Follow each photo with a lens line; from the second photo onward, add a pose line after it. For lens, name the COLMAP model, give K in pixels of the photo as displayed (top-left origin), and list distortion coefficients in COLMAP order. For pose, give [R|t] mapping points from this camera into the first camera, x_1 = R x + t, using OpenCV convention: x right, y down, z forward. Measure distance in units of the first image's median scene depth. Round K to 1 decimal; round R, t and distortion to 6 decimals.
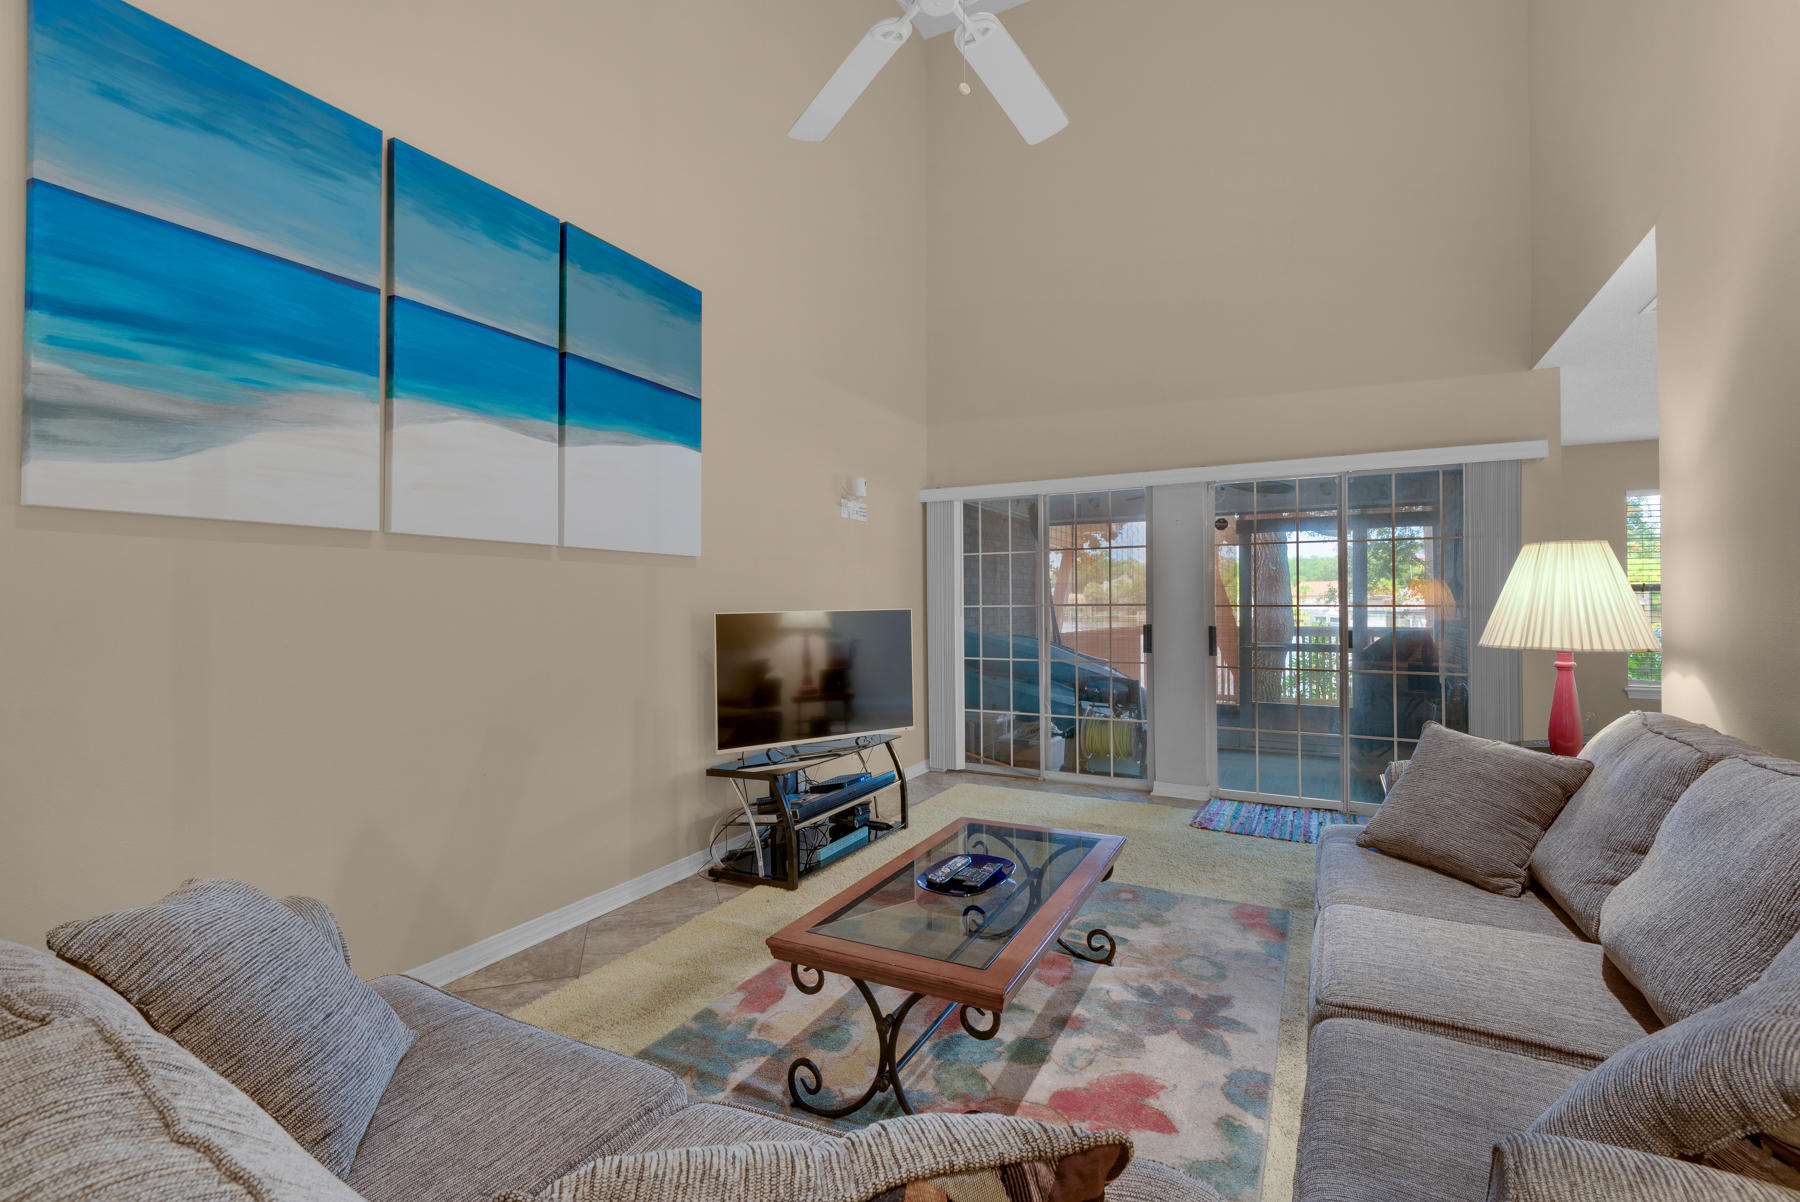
lens RADIAL K [[805.7, 0, 891.0], [0, 805.7, 592.4], [0, 0, 1]] dist [0.029080, -0.022534]
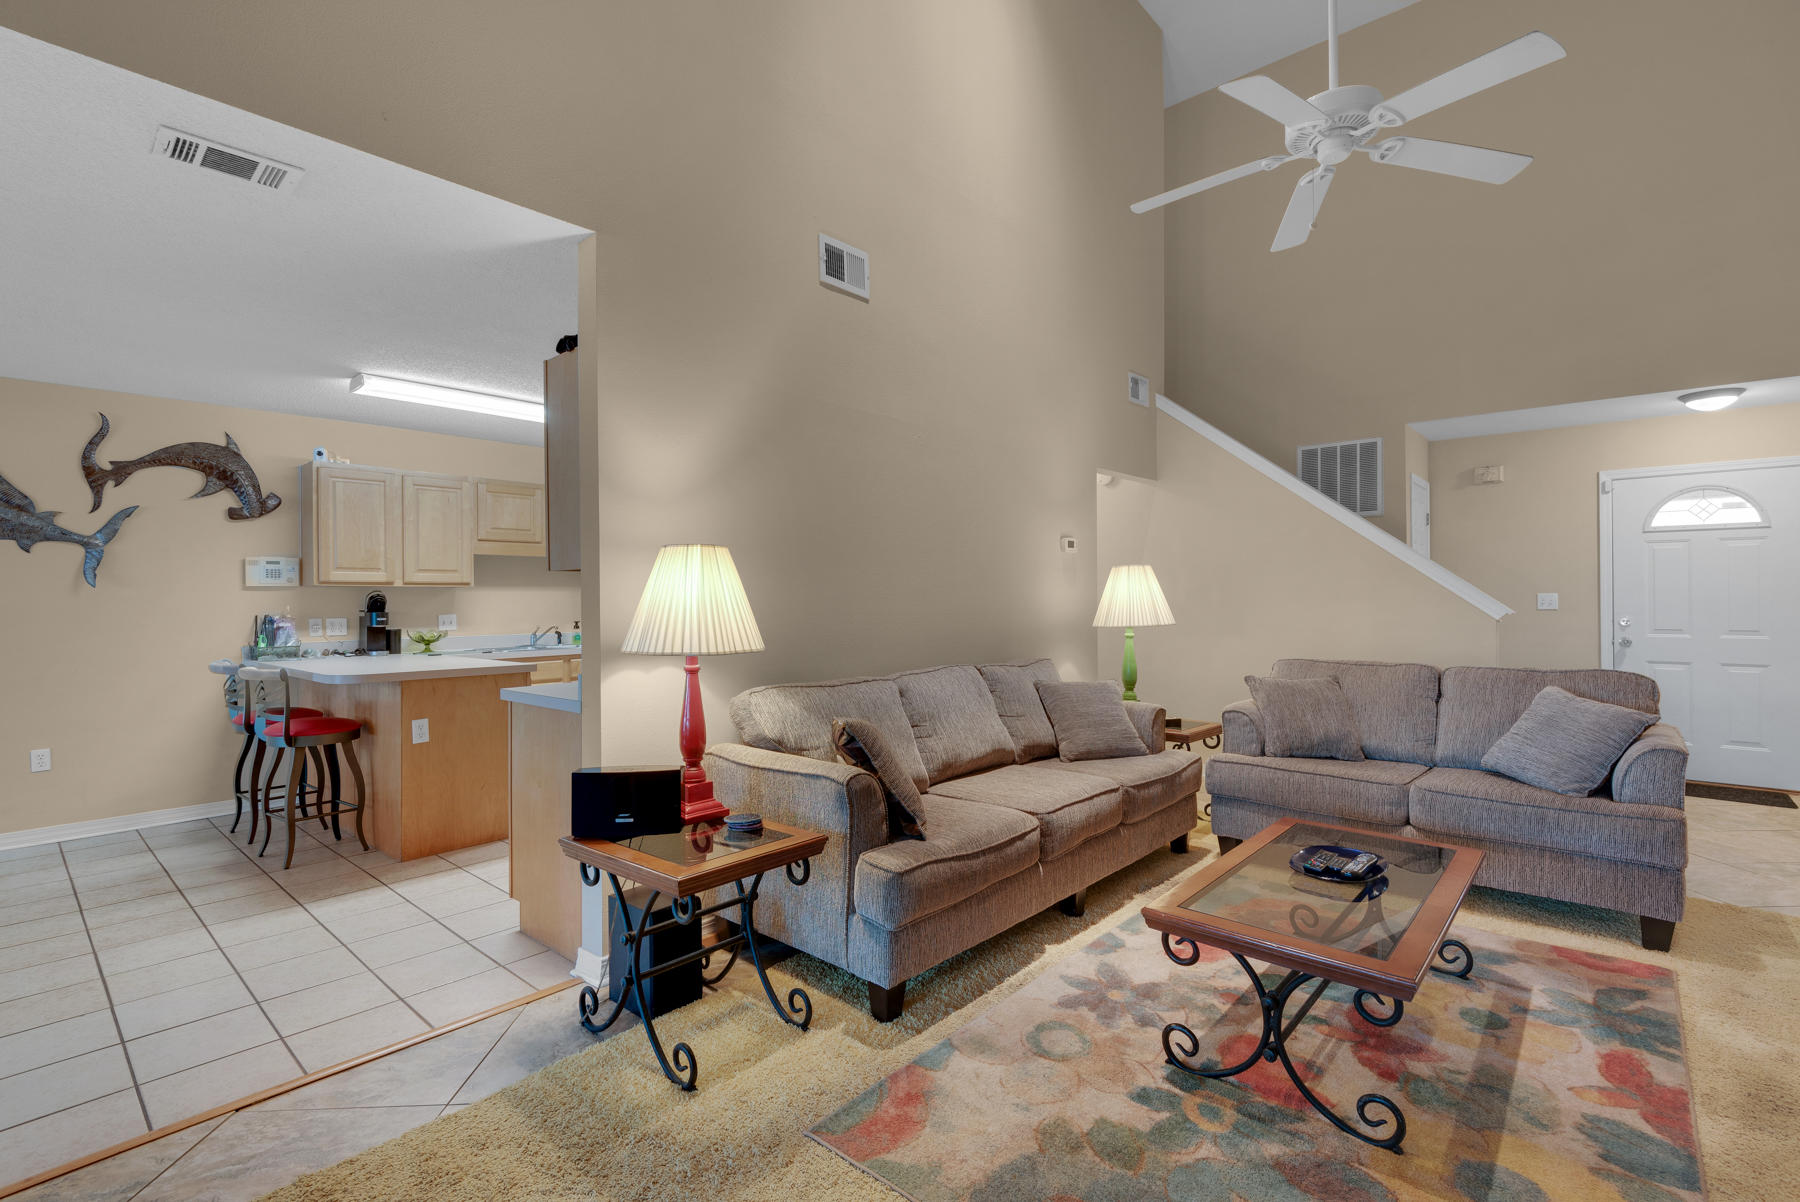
lens RADIAL K [[805.7, 0, 891.0], [0, 805.7, 592.4], [0, 0, 1]] dist [0.029080, -0.022534]
pose [[-0.970760, 0.009578, 0.239862, 0.326361], [0.005911, 0.999854, -0.016002, 0.014708], [-0.239980, -0.014116, -0.970675, 1.766565]]
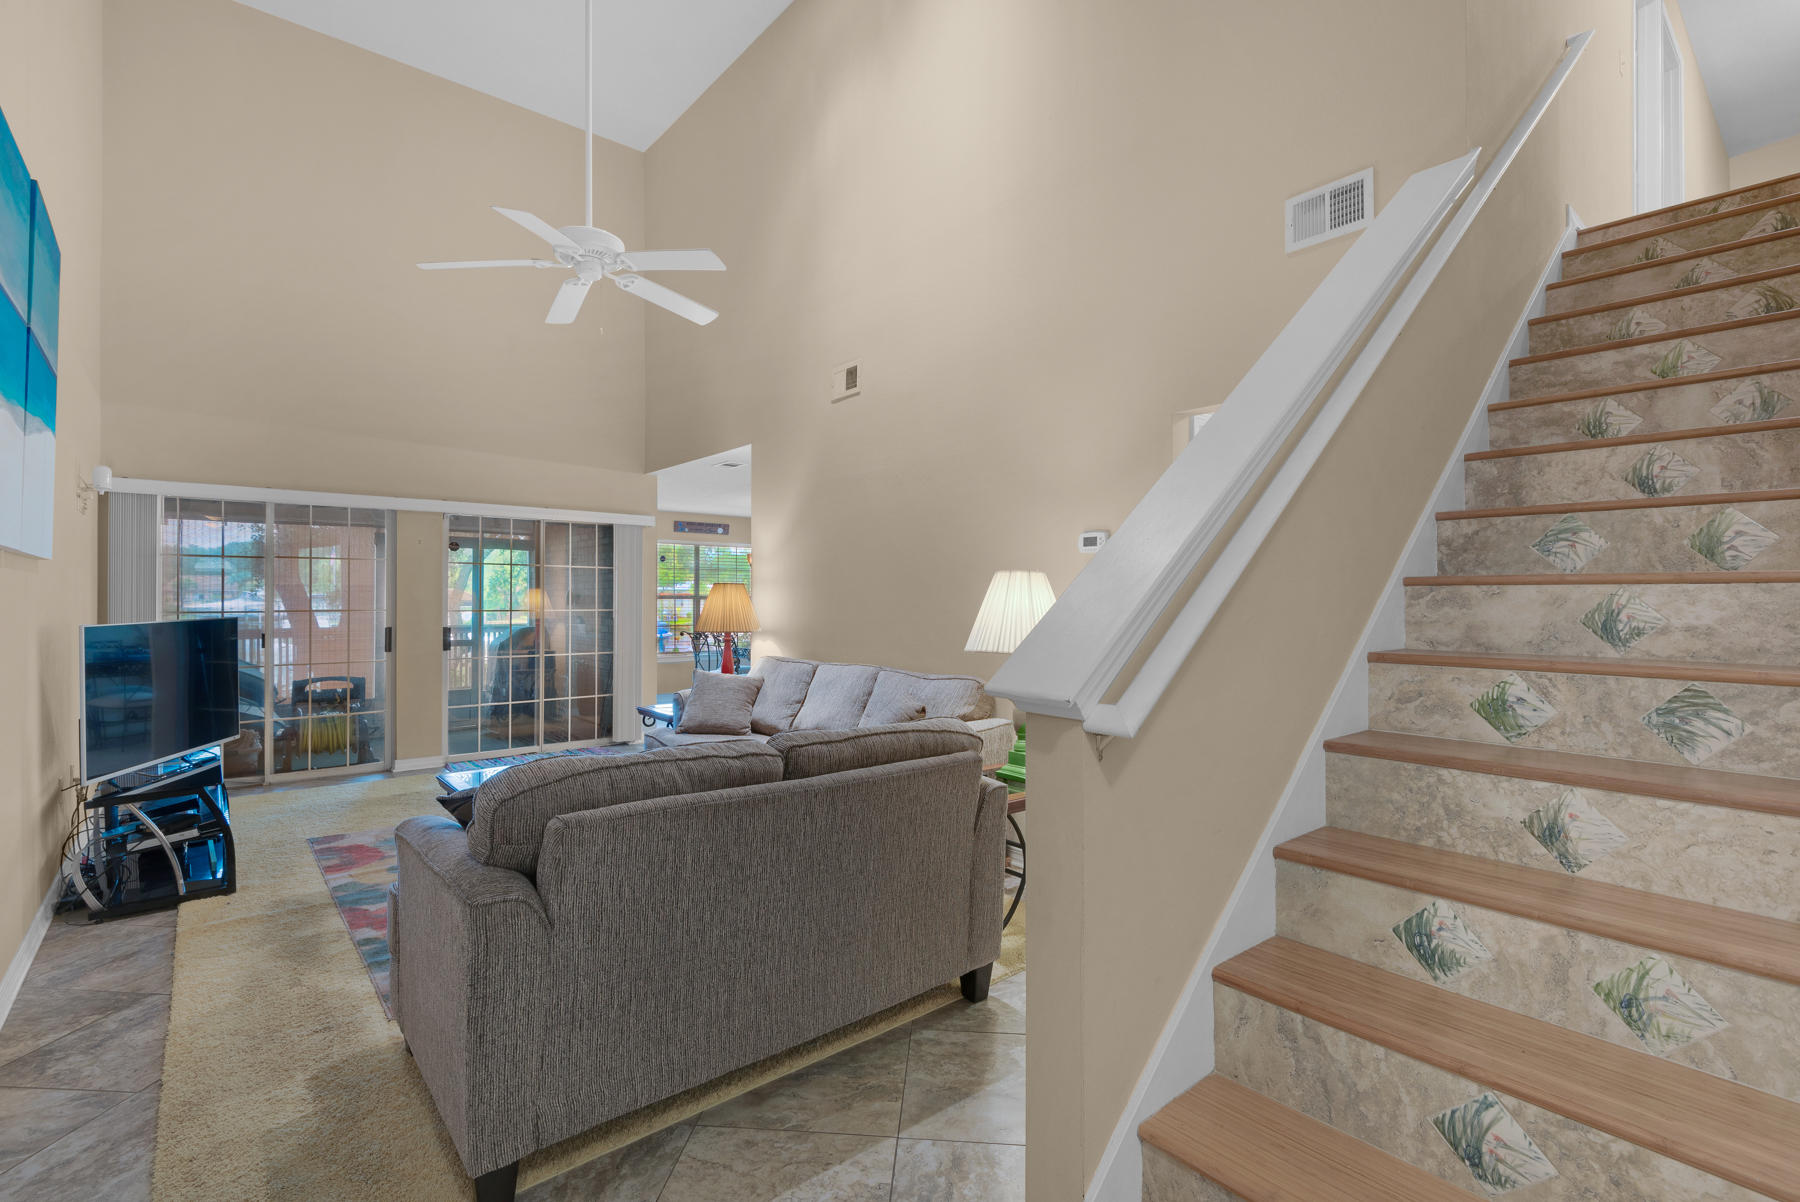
lens RADIAL K [[805.7, 0, 891.0], [0, 805.7, 592.4], [0, 0, 1]] dist [0.029080, -0.022534]
pose [[0.367388, 0.013447, 0.929970, -0.946145], [-0.014124, 0.999861, -0.008877, -0.019452], [-0.929960, -0.009874, 0.367527, -0.187558]]
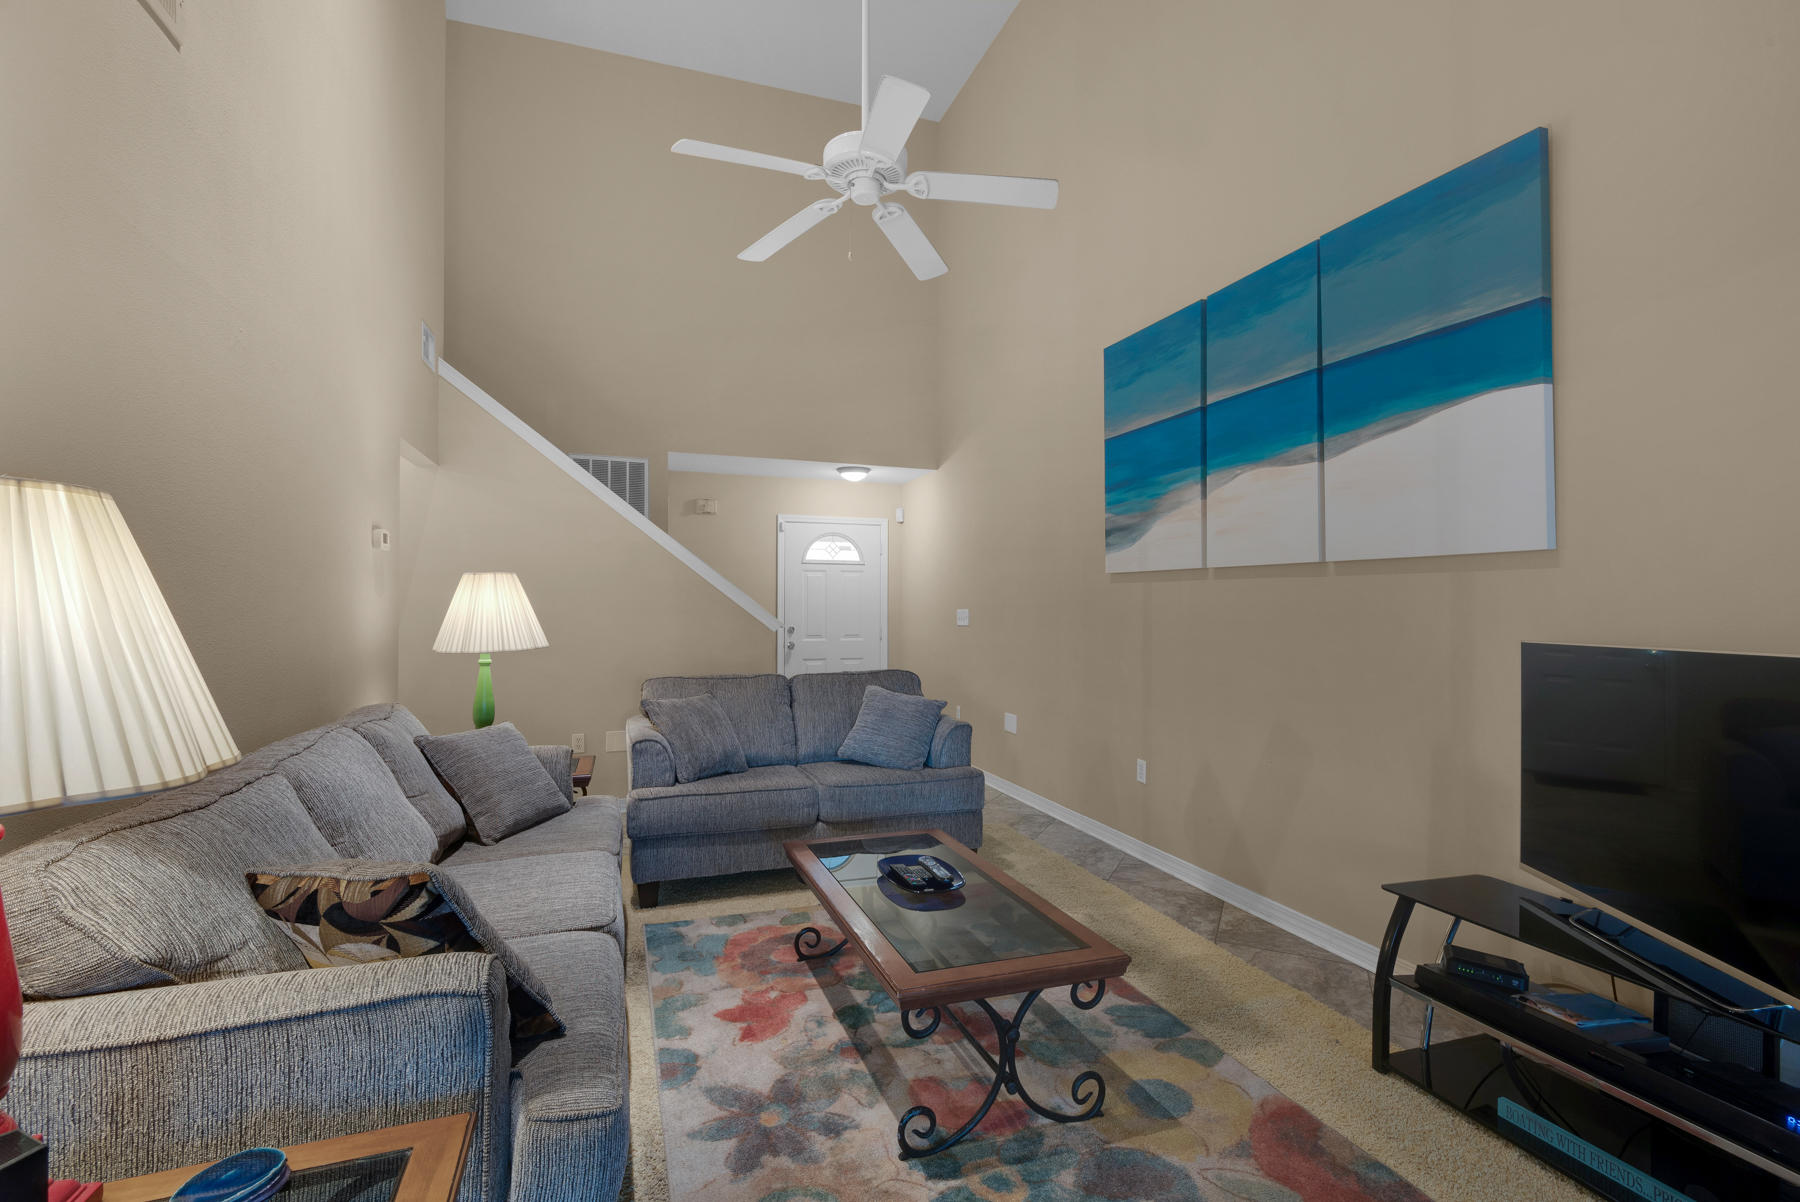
lens RADIAL K [[805.7, 0, 891.0], [0, 805.7, 592.4], [0, 0, 1]] dist [0.029080, -0.022534]
pose [[-0.681234, -0.010967, -0.731984, 0.754095], [0.005778, 0.999776, -0.020357, -0.002529], [0.732043, -0.018097, -0.681018, 1.411852]]
